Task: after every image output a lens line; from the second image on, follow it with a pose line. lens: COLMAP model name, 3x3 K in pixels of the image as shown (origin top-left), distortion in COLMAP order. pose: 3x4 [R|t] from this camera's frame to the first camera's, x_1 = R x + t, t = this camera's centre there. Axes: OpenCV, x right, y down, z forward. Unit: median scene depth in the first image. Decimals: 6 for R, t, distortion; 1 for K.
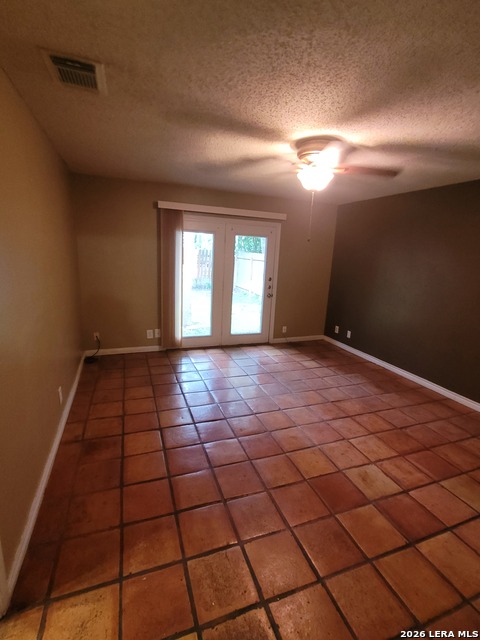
lens RADIAL K [[302.7, 0, 240.0], [0, 302.7, 320.0], [0, 0, 1]] dist [0.000616, 0.000084]
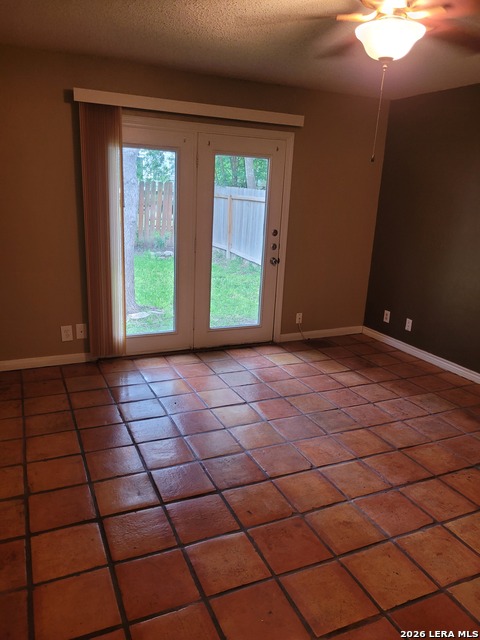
lens RADIAL K [[486.4, 0, 240.0], [0, 486.4, 320.0], [0, 0, 1]] dist [0.067261, -0.075708]
pose [[0.997664, -0.020322, 0.065220, -0.048287], [0.017204, 0.998698, 0.048020, -0.020585], [-0.066111, -0.046786, 0.996715, 0.100593]]
